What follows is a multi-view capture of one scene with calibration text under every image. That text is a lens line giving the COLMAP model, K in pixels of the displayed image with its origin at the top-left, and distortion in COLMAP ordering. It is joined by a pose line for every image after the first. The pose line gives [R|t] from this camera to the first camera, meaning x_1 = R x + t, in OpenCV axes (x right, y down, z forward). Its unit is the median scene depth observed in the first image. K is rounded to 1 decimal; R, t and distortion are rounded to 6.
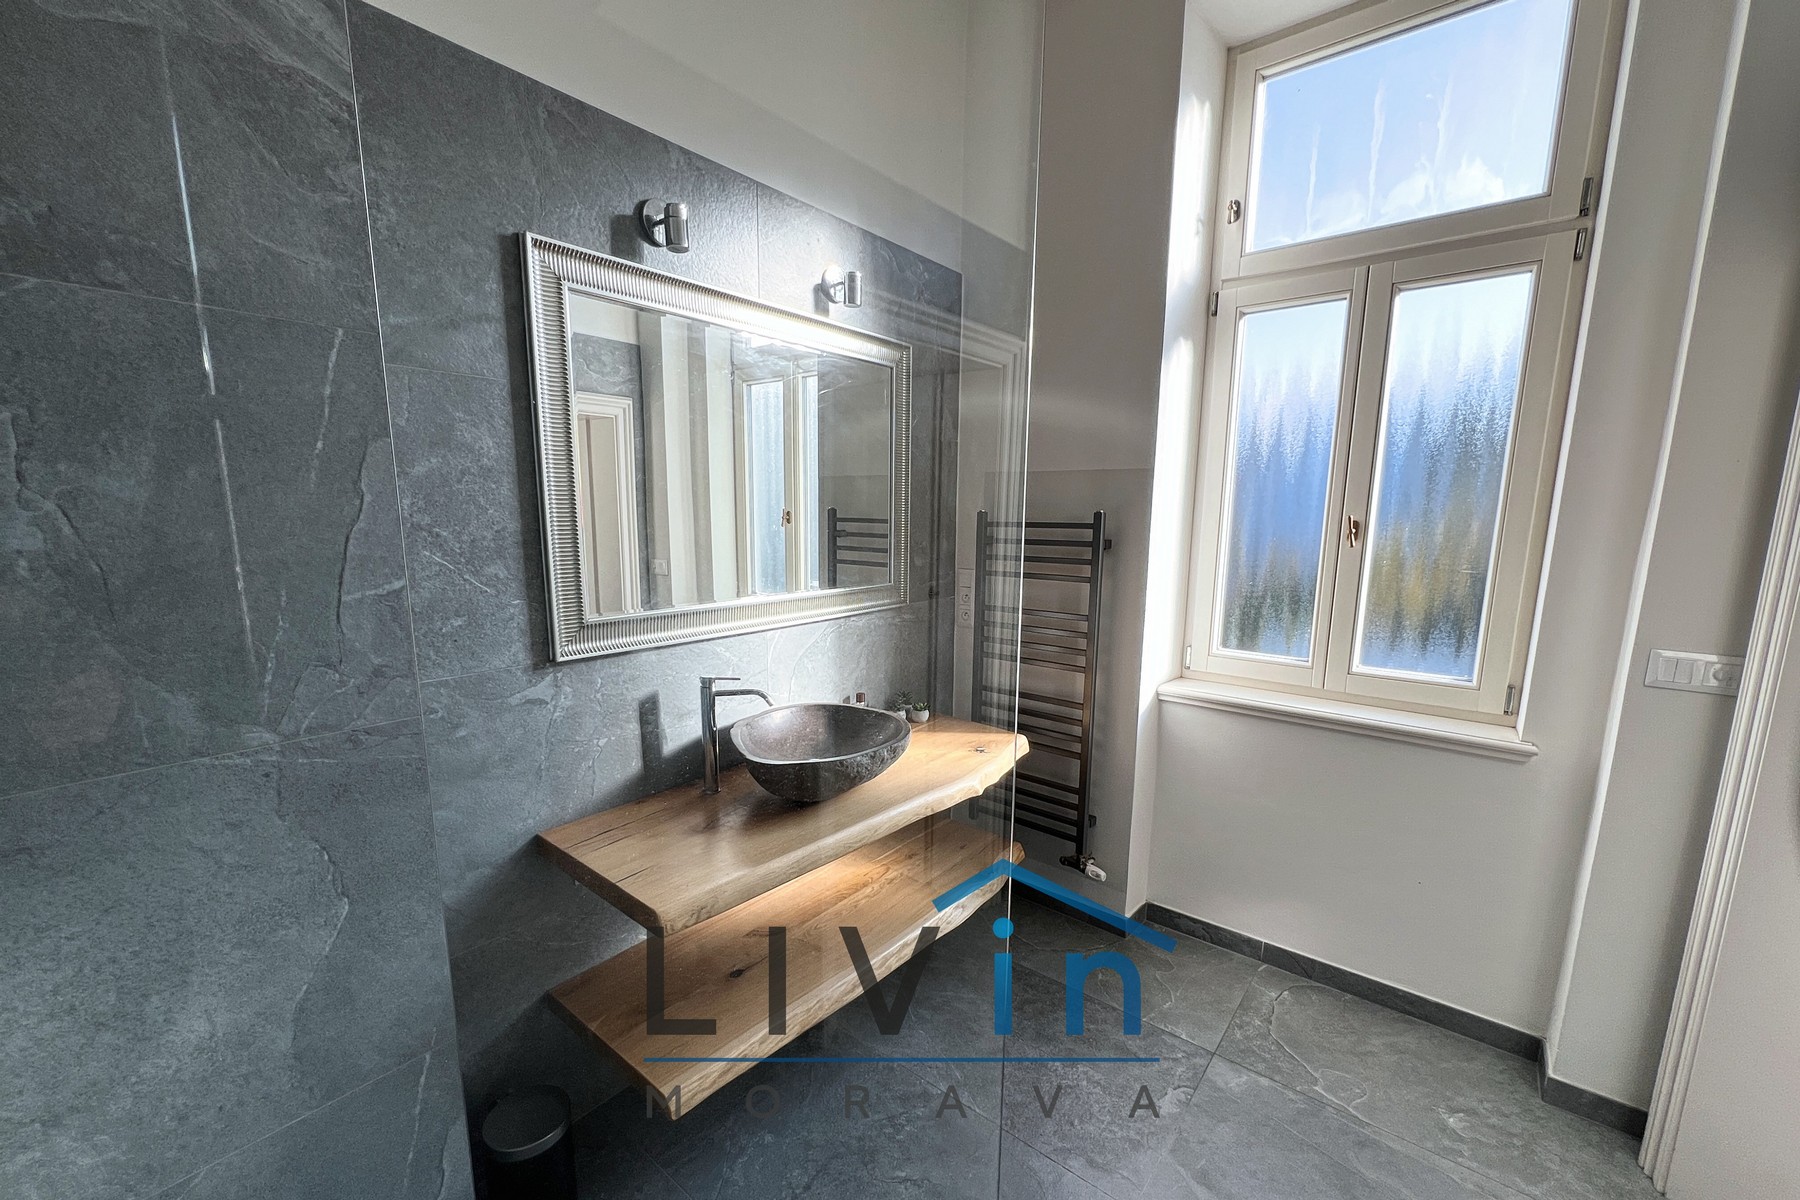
lens RADIAL K [[718.4, 0, 900.7], [0, 718.4, 629.4], [0, 0, 1]] dist [-0.001090, 0.000027]
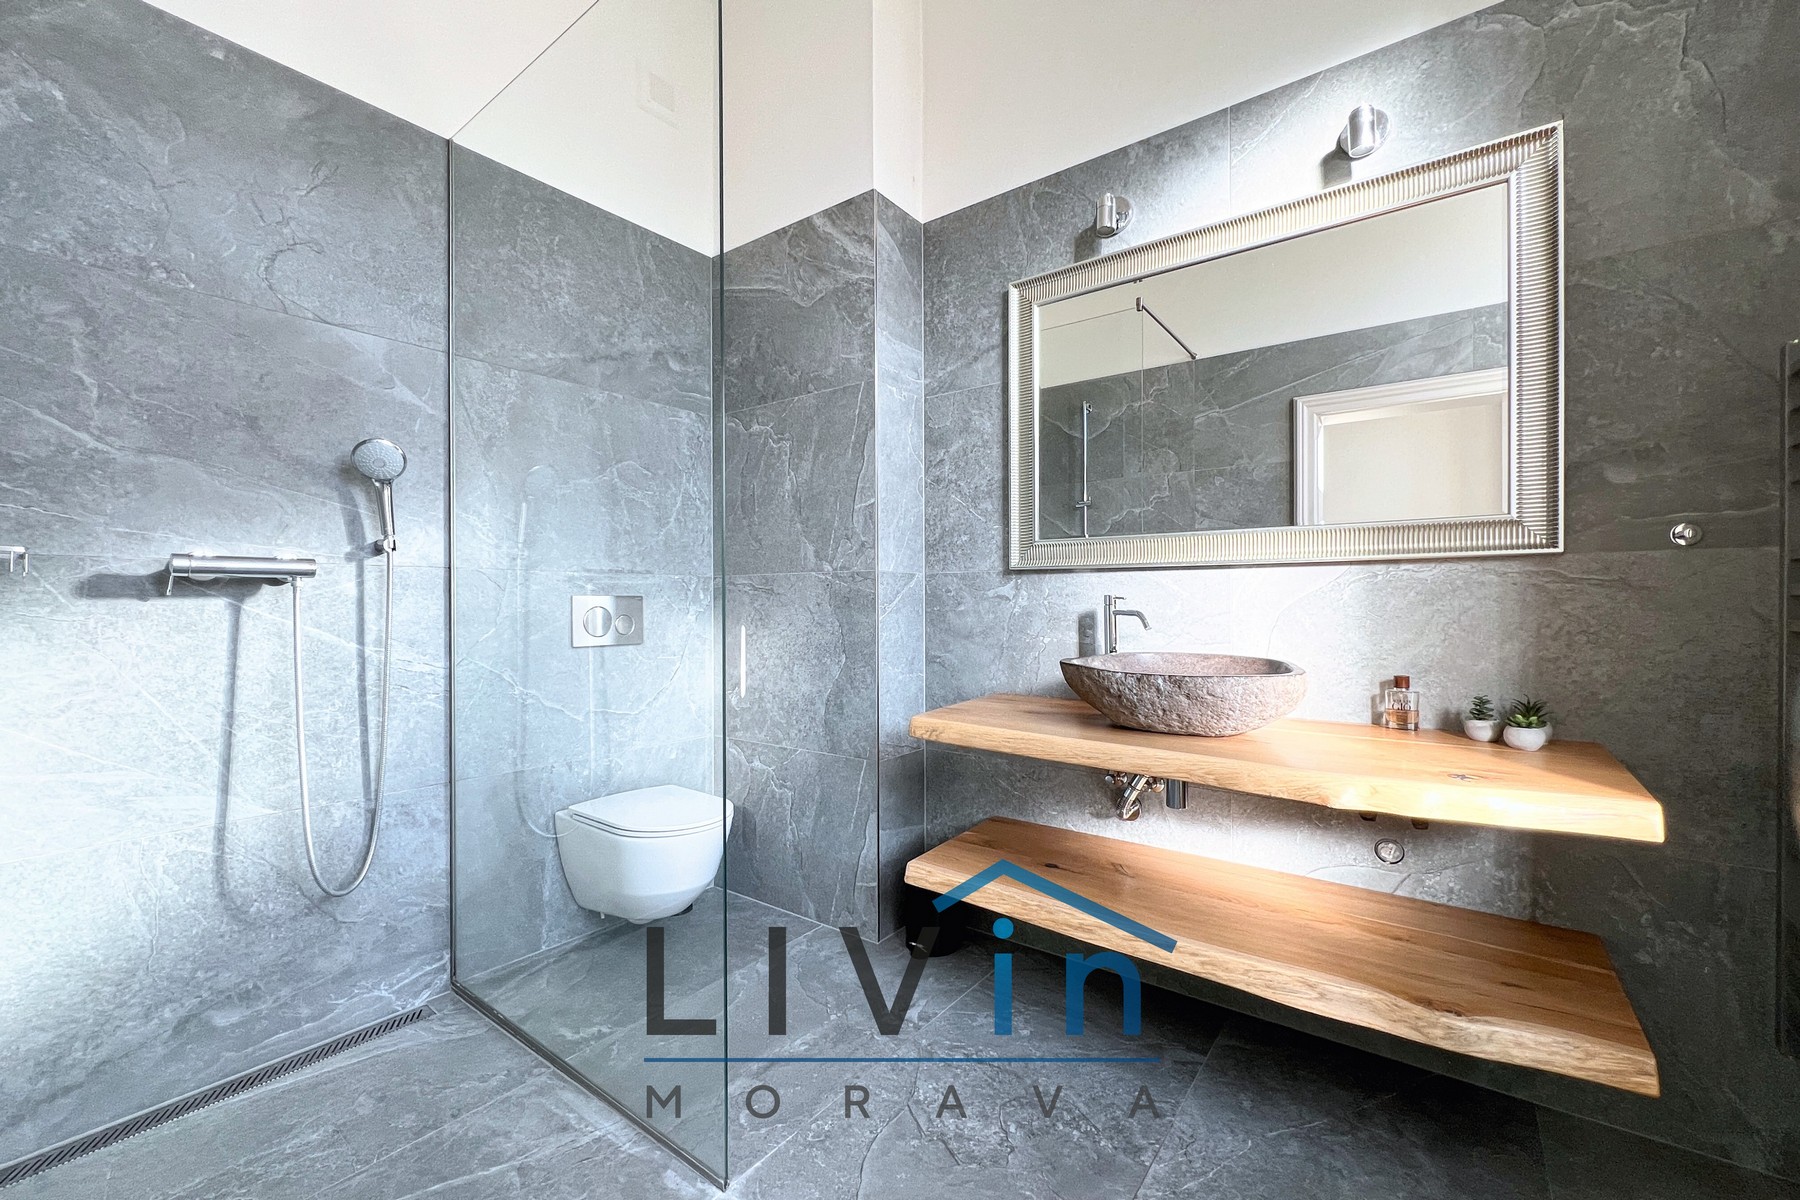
lens RADIAL K [[728.5, 0, 900.0], [0, 728.5, 600.0], [0, 0, 1]] dist [-0.000306, 0.000063]
pose [[0.035229, -0.010693, -0.999322, 0.985477], [-0.163071, 0.986480, -0.016305, 0.172399], [0.985985, 0.163534, 0.033008, 0.797600]]
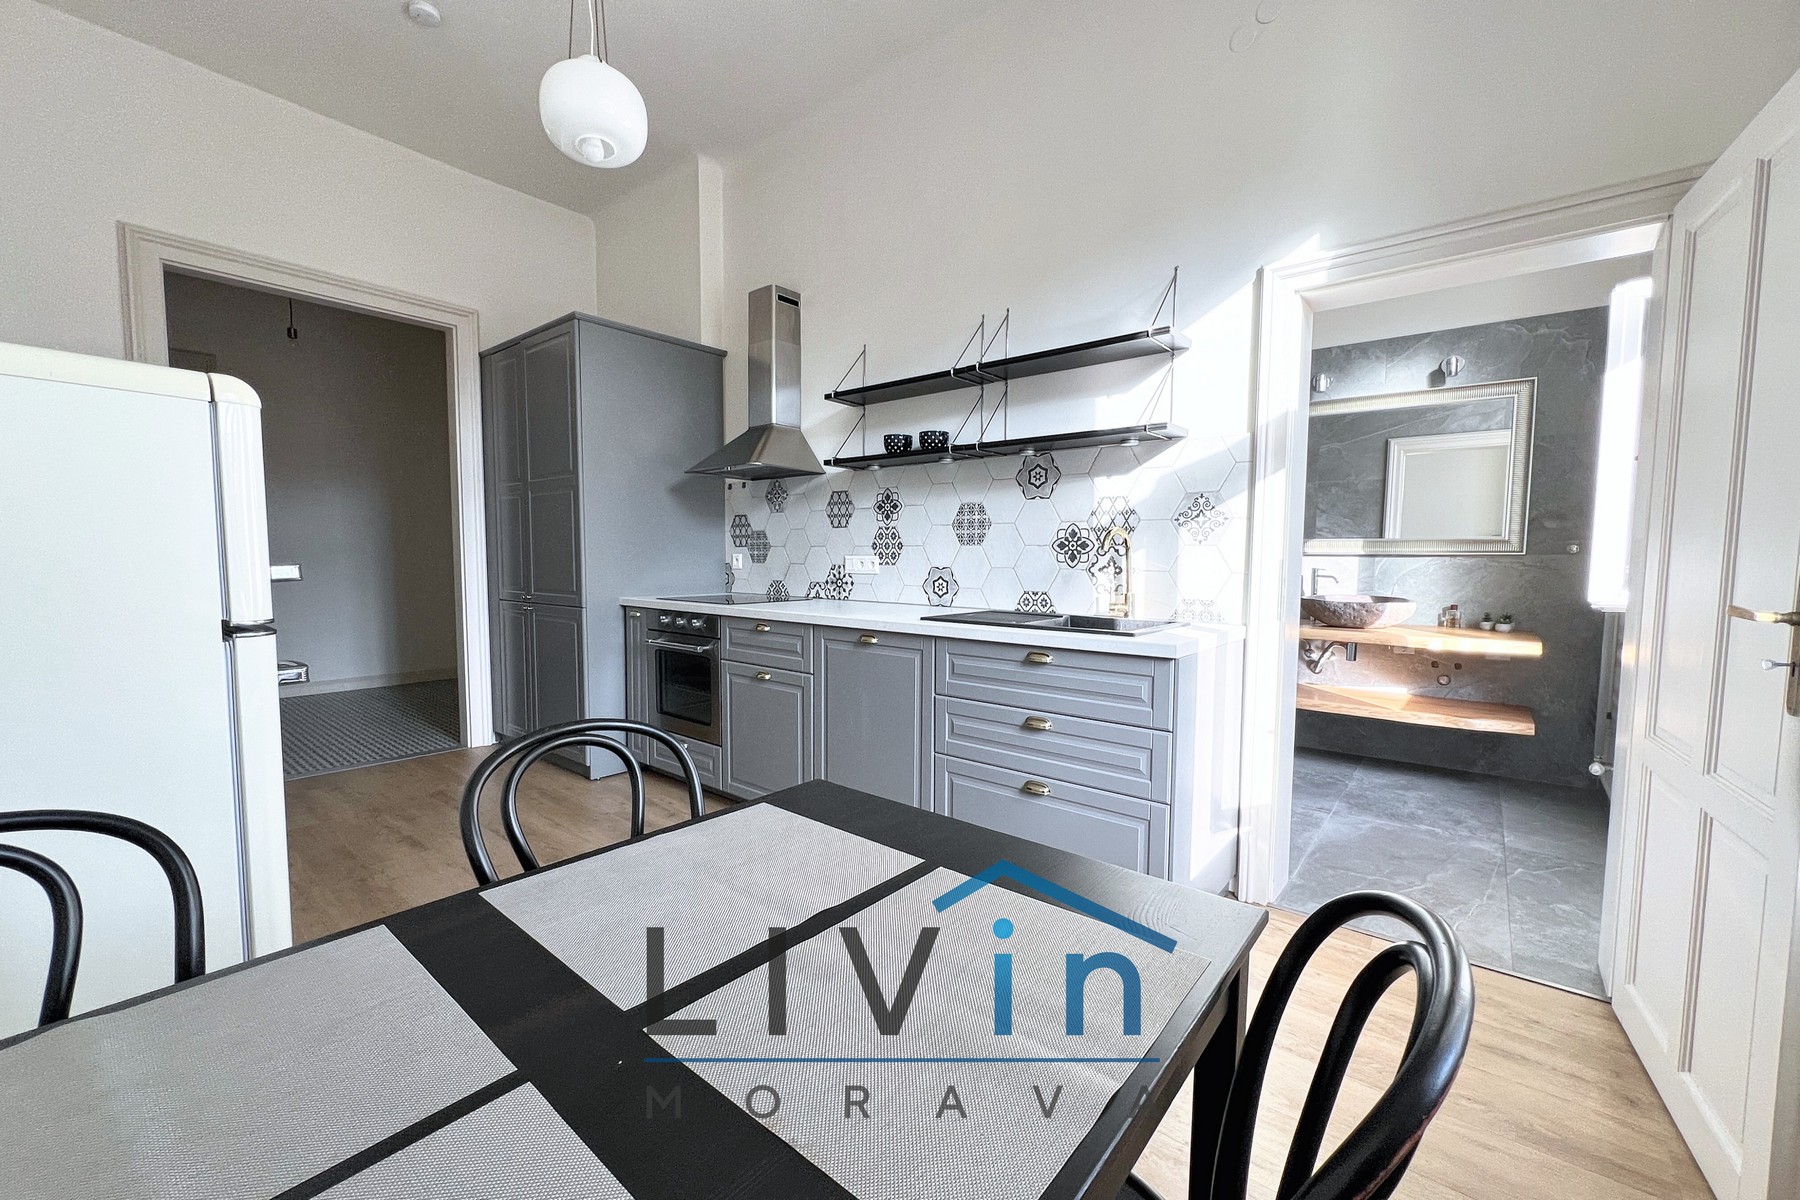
lens RADIAL K [[714.3, 0, 900.0], [0, 714.3, 600.0], [0, 0, 1]] dist [-0.003648, 0.000312]
pose [[-0.006811, 0.057818, -0.998304, 2.463507], [-0.173863, 0.983053, 0.058121, 0.323995], [0.984746, 0.173964, 0.003357, -0.359551]]
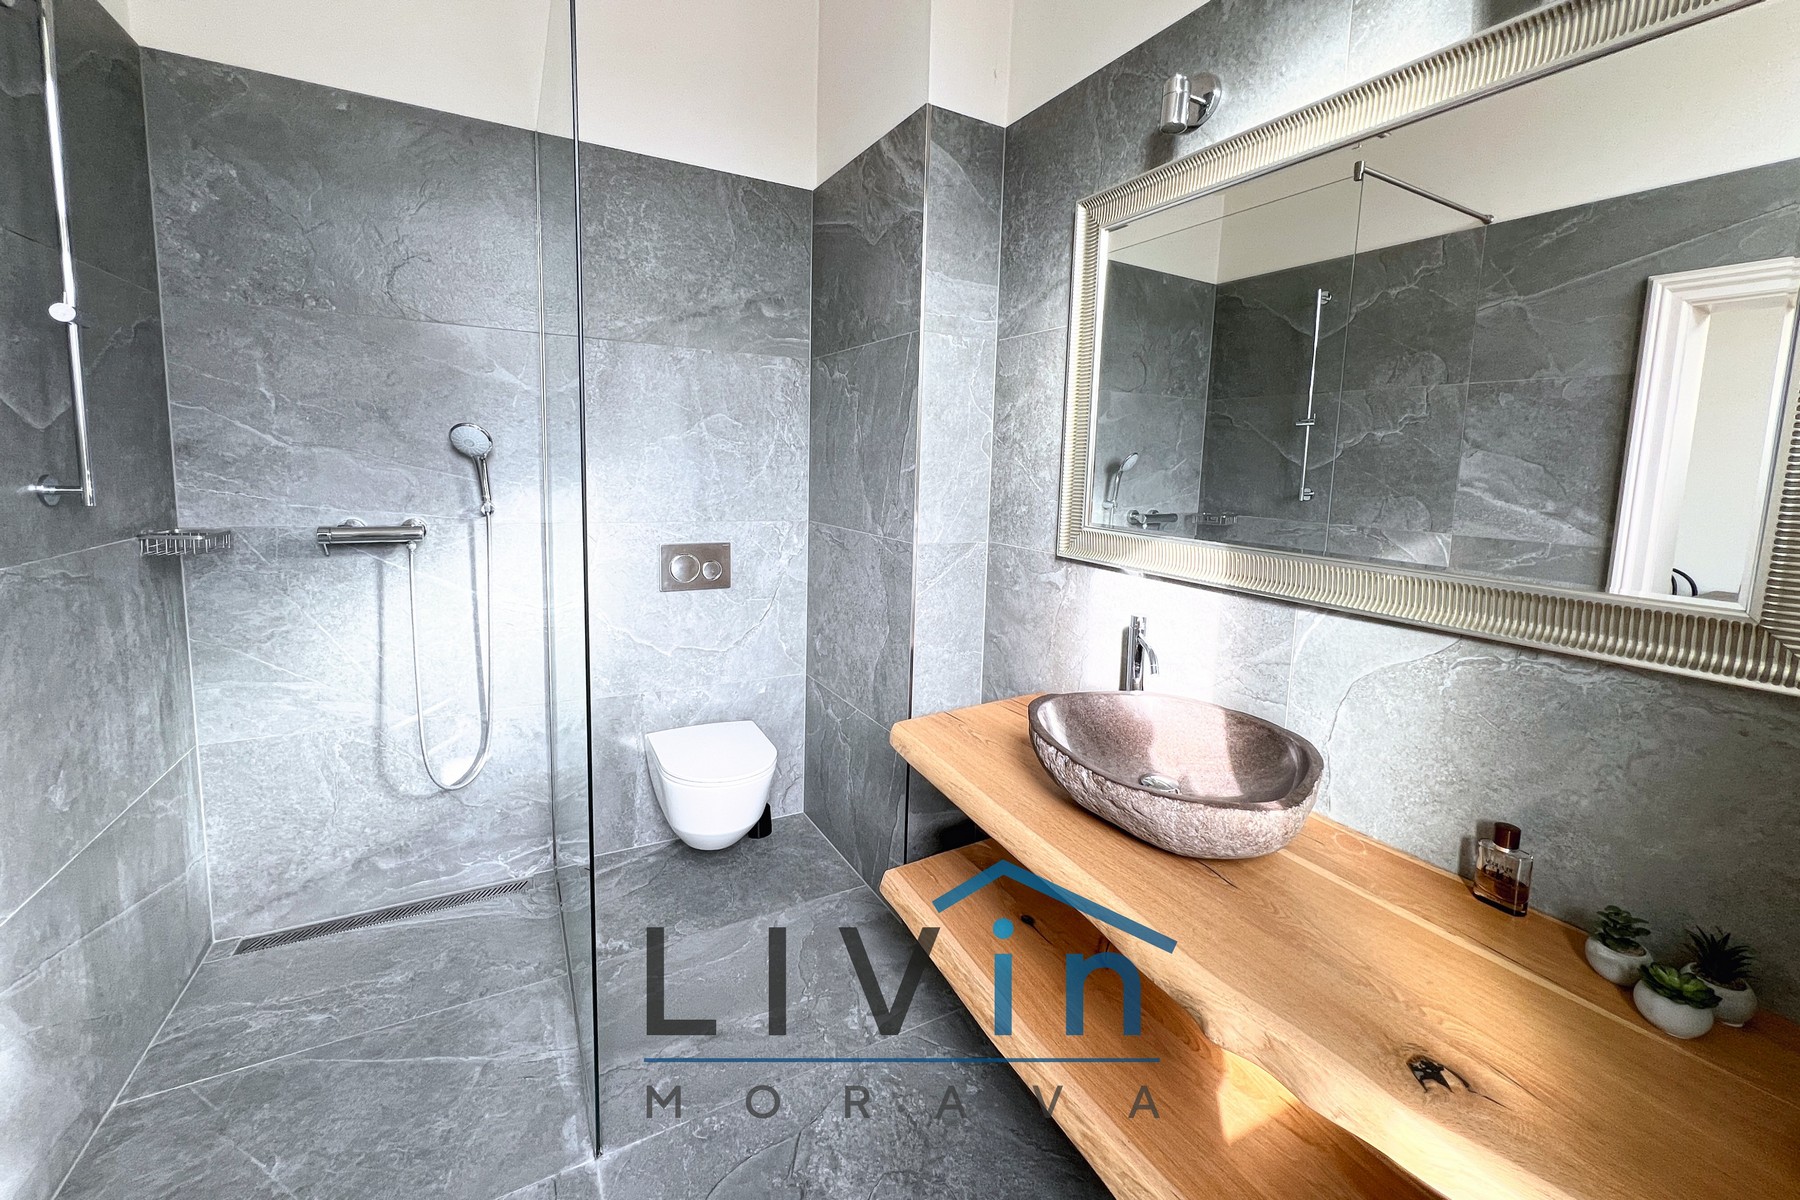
lens RADIAL K [[719.7, 0, 903.5], [0, 719.7, 540.9], [0, 0, 1]] dist [-0.001896, -0.000146]
pose [[-0.372067, 0.084024, -0.924395, 0.750471], [-0.187213, 0.968634, 0.163399, -0.130896], [0.909130, 0.233854, -0.344666, 1.243334]]
